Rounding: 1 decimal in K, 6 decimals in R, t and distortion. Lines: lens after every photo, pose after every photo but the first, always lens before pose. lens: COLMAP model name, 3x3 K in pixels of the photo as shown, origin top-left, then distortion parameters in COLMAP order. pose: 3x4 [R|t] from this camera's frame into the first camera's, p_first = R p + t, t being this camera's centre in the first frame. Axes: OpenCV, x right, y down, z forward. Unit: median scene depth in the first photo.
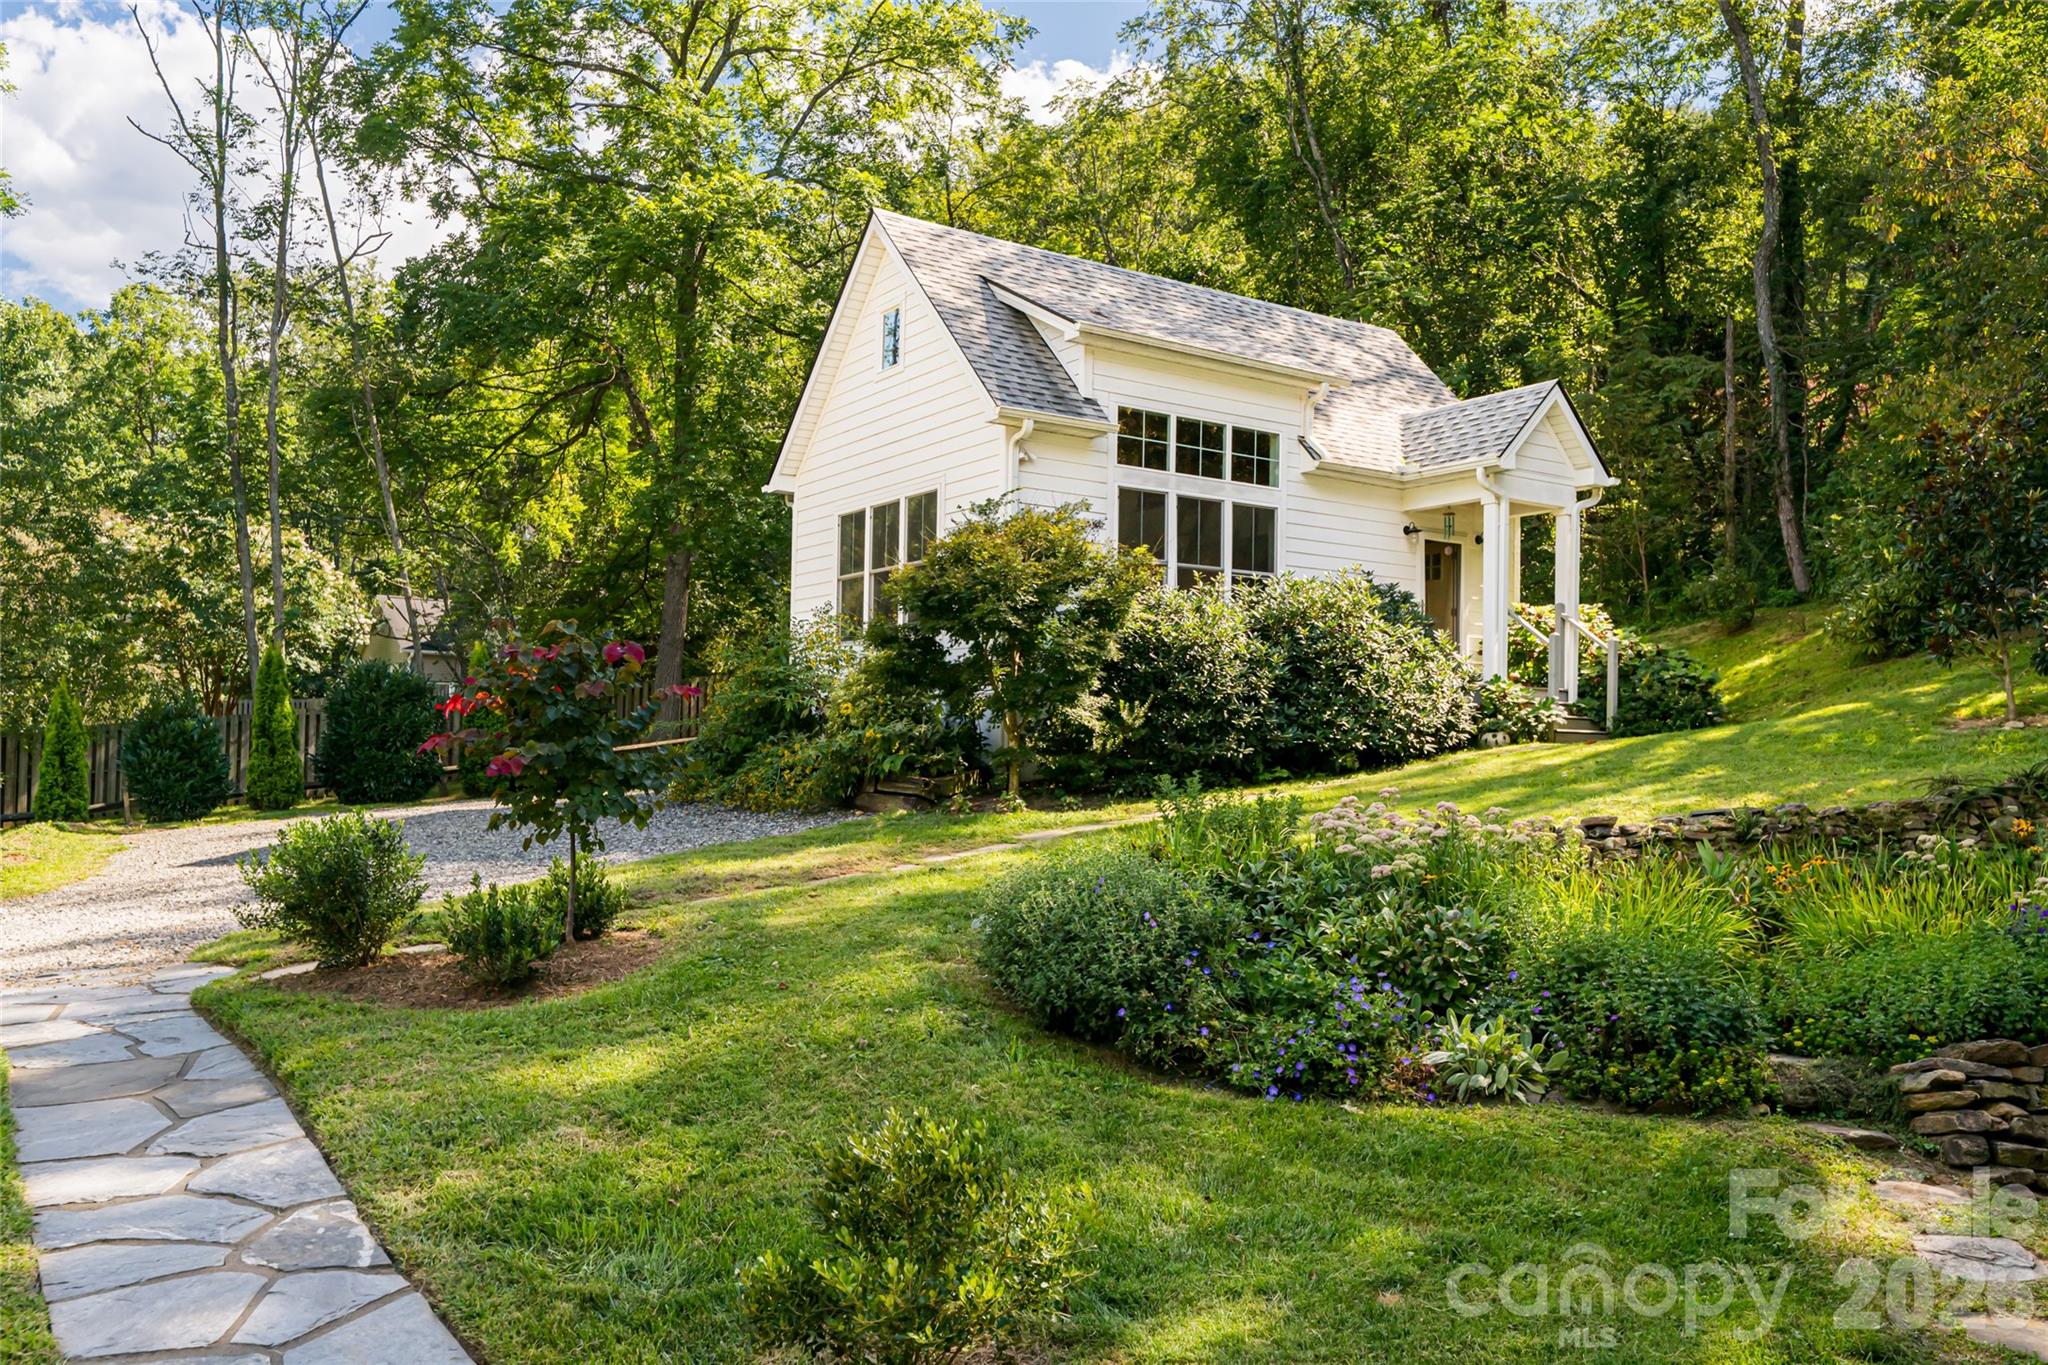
lens RADIAL K [[1512.2, 0, 1024.0], [0, 1512.2, 682.5], [0, 0, 1]] dist [-0.001565, -0.001602]
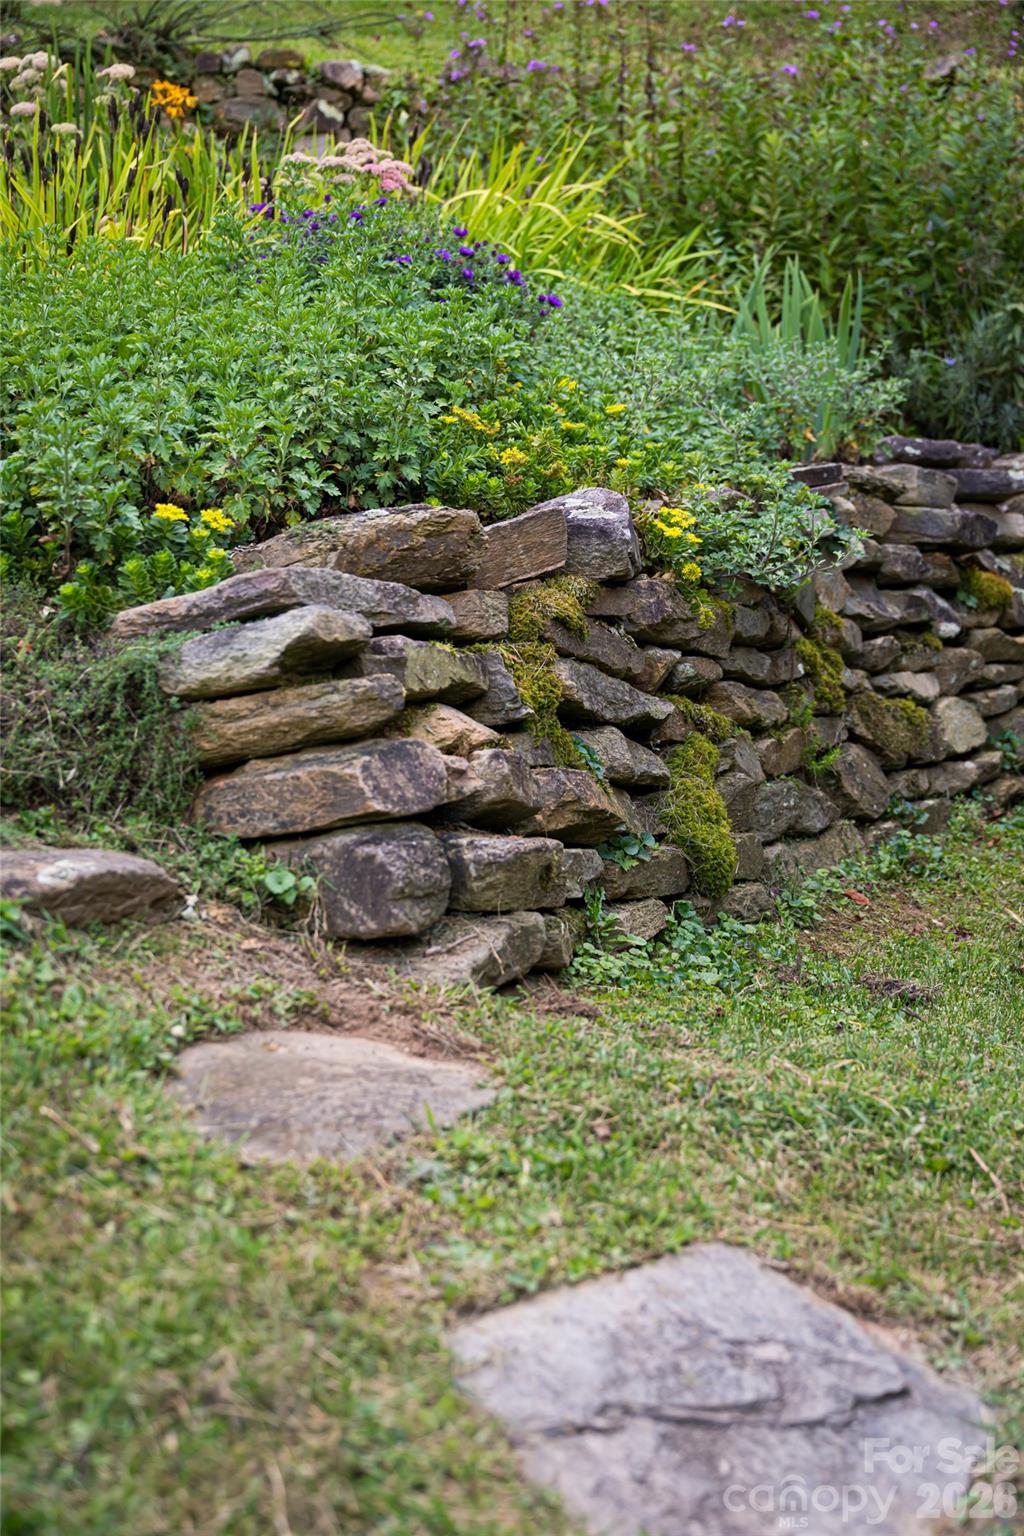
lens RADIAL K [[2261.9, 0, 512.0], [0, 2261.9, 768.0], [0, 0, 1]] dist [-0.005900, 0.019843]
pose [[0.650249, -0.100661, 0.753023, 0.304054], [-0.107374, 0.969057, 0.222260, 0.181116], [-0.752095, -0.225379, 0.619320, 0.679625]]
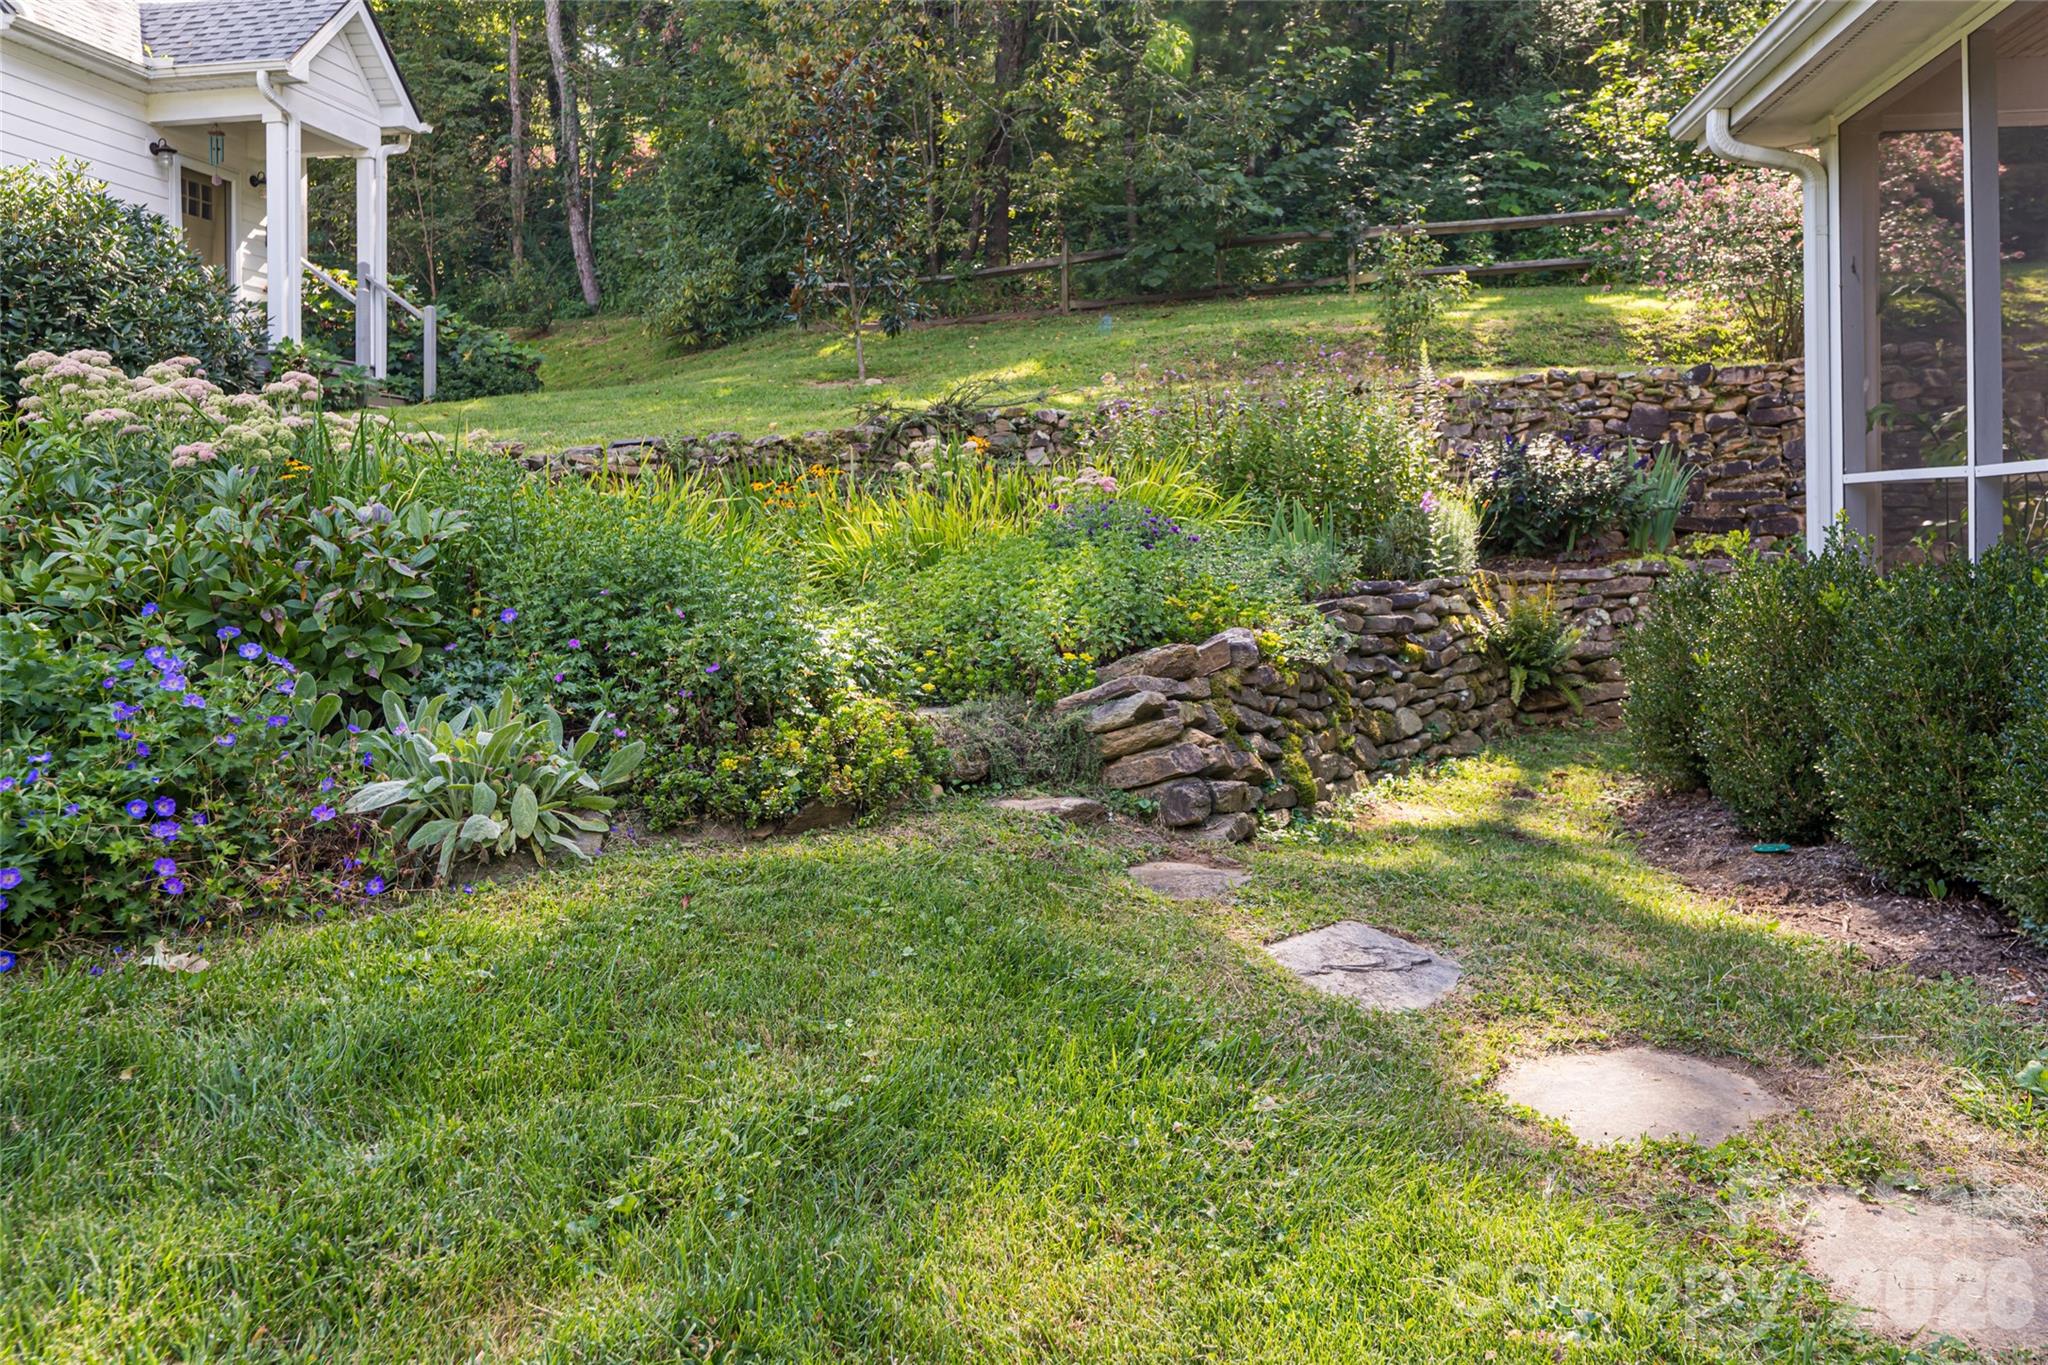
lens RADIAL K [[1415.9, 0, 1012.0], [0, 1415.9, 526.5], [0, 0, 1]] dist [-0.004410, -0.001093]
pose [[0.692018, -0.025538, 0.721428, 0.103759], [-0.015593, 0.998612, 0.050308, 0.144496], [-0.721711, -0.046063, 0.690660, 0.579235]]
